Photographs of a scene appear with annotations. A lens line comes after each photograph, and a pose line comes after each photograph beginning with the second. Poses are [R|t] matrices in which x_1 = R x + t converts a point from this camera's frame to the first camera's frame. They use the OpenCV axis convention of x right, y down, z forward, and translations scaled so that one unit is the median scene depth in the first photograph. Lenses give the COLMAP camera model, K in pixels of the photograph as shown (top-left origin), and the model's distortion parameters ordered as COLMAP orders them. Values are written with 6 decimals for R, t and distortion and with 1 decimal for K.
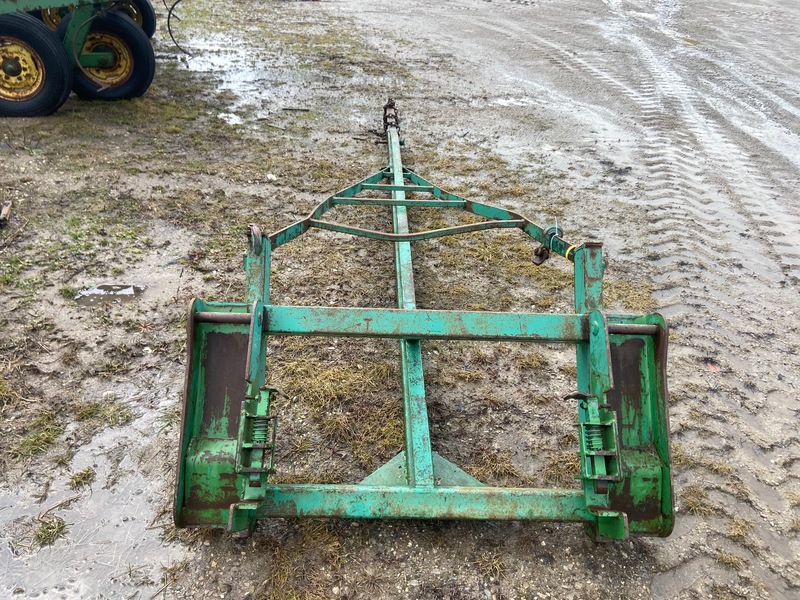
lens RADIAL K [[599.7, 0, 392.8], [0, 599.7, 300.4], [0, 0, 1]] dist [0.132423, -0.165896]
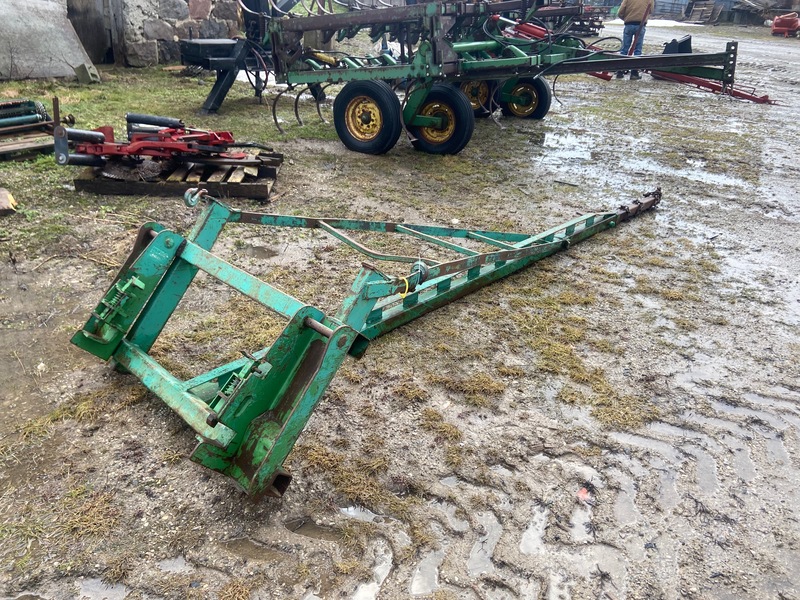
lens RADIAL K [[599.7, 0, 392.8], [0, 599.7, 300.4], [0, 0, 1]] dist [0.132423, -0.165896]
pose [[0.692377, 0.292778, -0.659466, 0.879627], [-0.380821, 0.924587, 0.010656, -0.049079], [0.612853, 0.243760, 0.751659, 0.154315]]
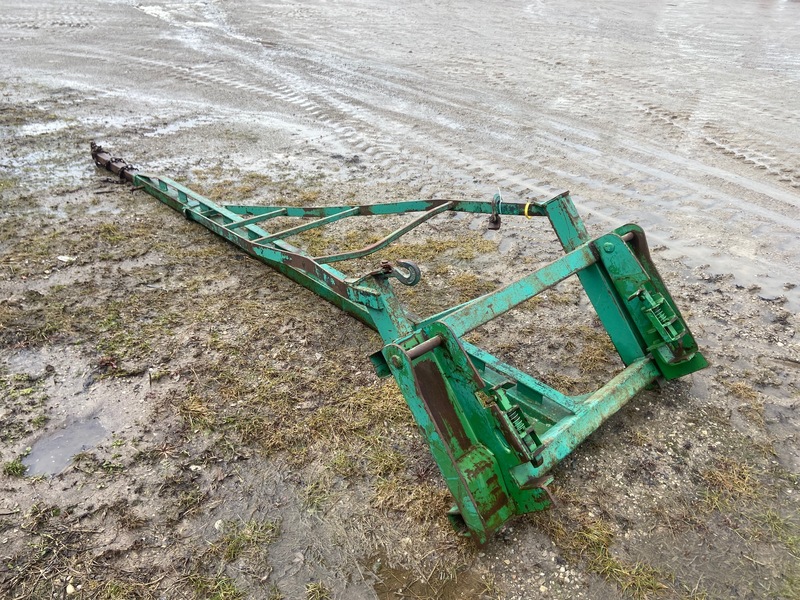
lens RADIAL K [[599.7, 0, 392.8], [0, 599.7, 300.4], [0, 0, 1]] dist [0.132423, -0.165896]
pose [[0.739012, -0.366704, 0.565146, -0.609473], [0.373377, 0.921196, 0.109487, -0.127860], [-0.560759, 0.130100, 0.817694, 0.122765]]
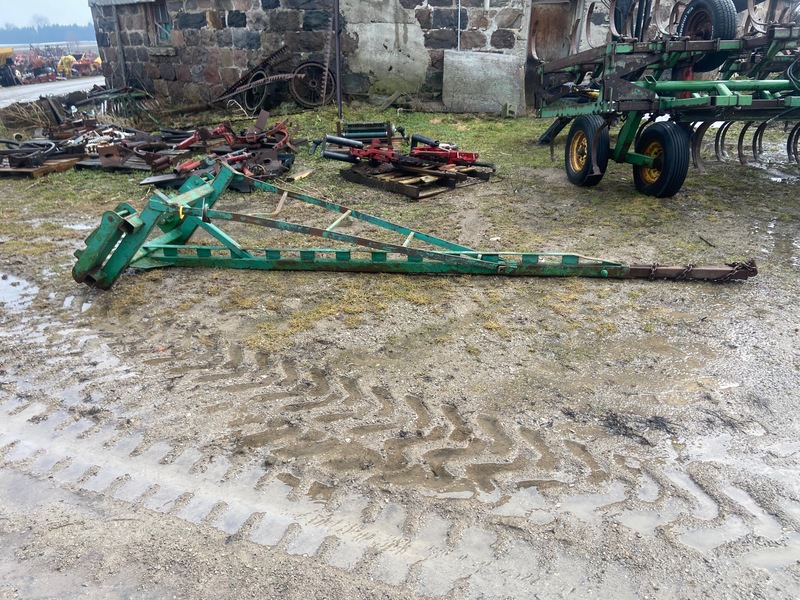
lens RADIAL K [[605.1, 0, 400.0], [0, 605.1, 300.0], [0, 0, 1]] dist [0.039612, -0.000807]
pose [[-0.187306, 0.333264, -0.924041, 1.755502], [-0.507702, 0.772458, 0.381507, -0.812402], [0.840925, 0.540596, 0.024513, 1.454763]]
